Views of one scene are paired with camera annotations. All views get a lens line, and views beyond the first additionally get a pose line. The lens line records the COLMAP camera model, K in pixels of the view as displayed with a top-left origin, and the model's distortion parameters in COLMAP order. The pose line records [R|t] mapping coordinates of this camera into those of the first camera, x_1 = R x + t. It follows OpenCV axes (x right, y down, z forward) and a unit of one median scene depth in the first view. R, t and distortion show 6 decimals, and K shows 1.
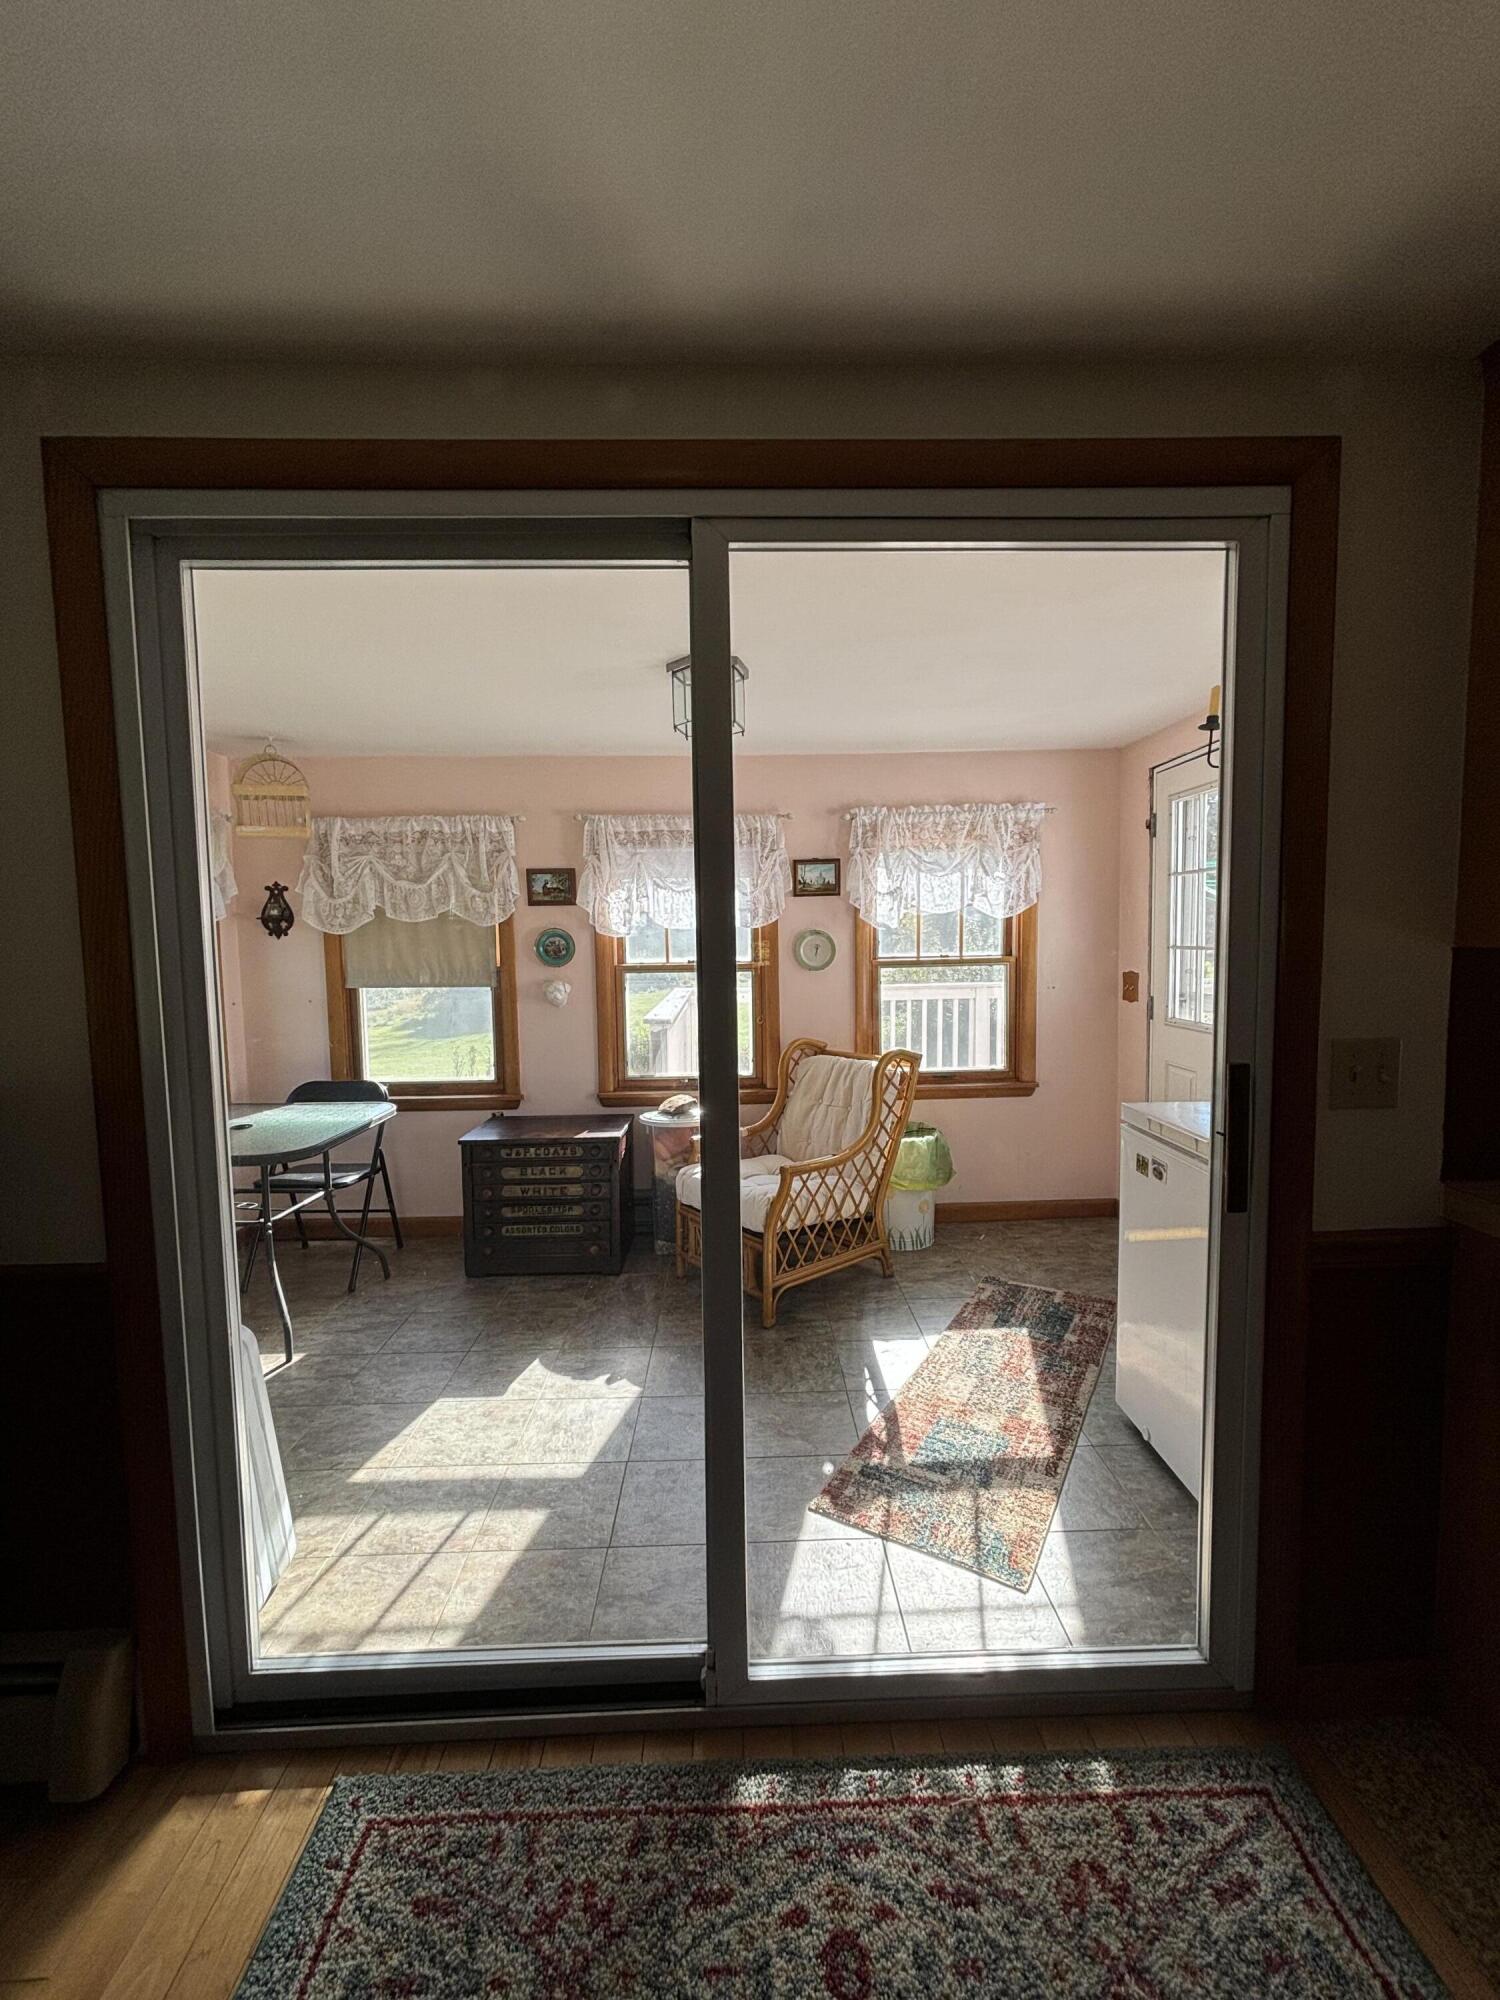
lens RADIAL K [[799.2, 0, 745.4], [0, 799.2, 1001.4], [0, 0, 1]] dist [0.001433, -0.001040]
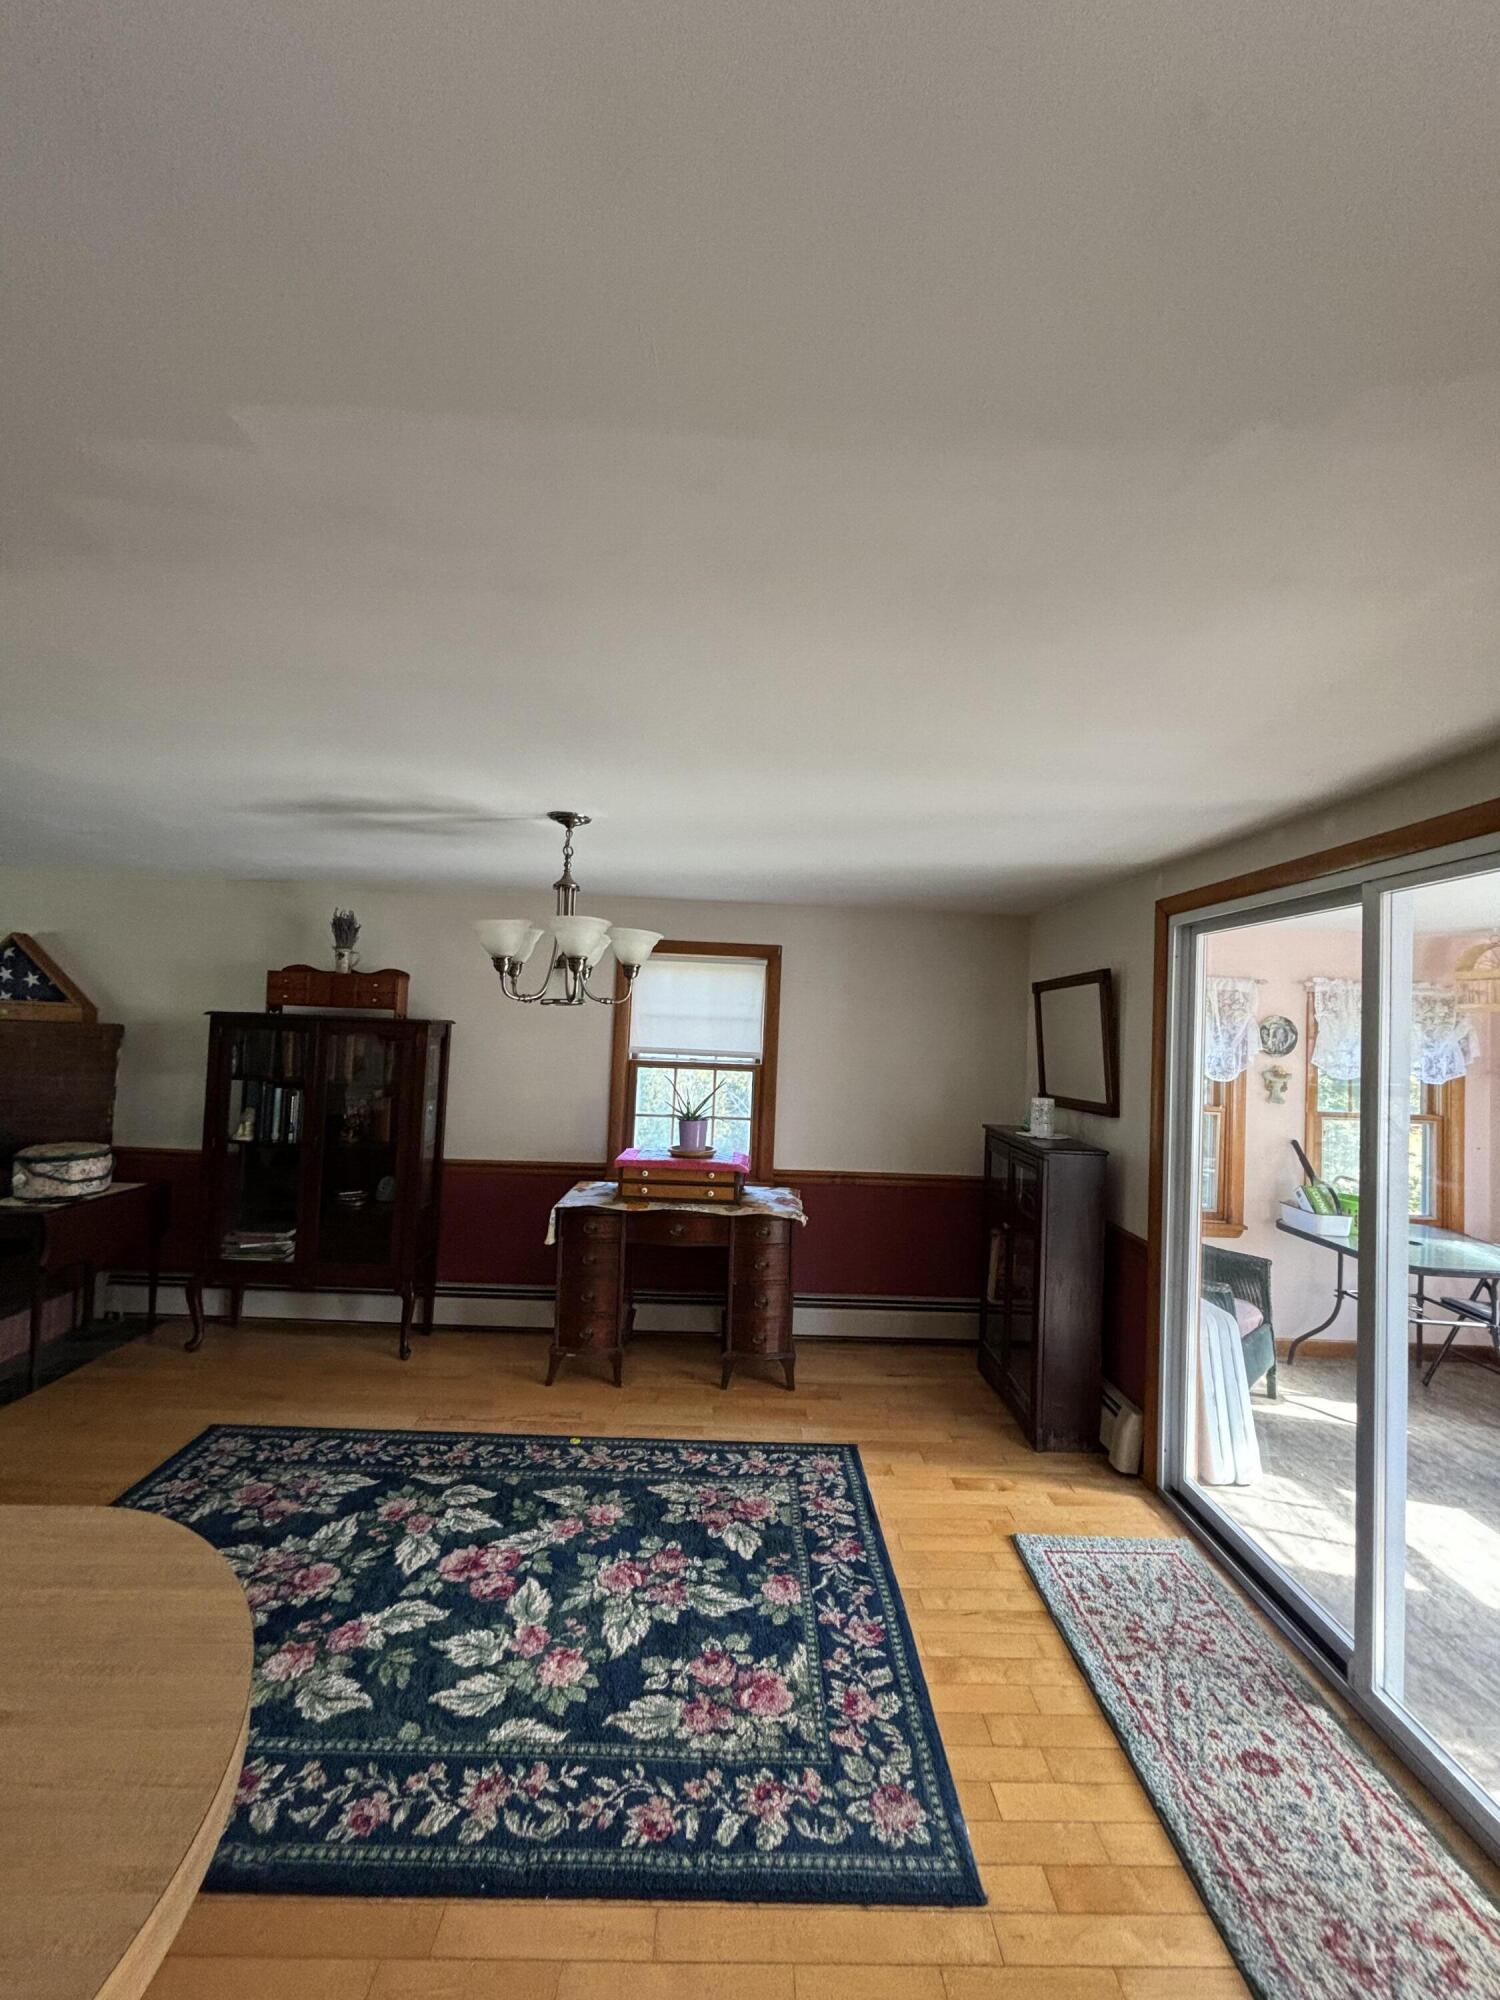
lens RADIAL K [[799.2, 0, 753.6], [0, 799.2, 997.1], [0, 0, 1]] dist [0.001433, -0.001040]
pose [[-0.004166, -0.027023, -0.999626, 1.439812], [-0.116390, 0.992854, -0.026355, -0.168365], [0.993195, 0.116237, -0.007281, -0.180571]]
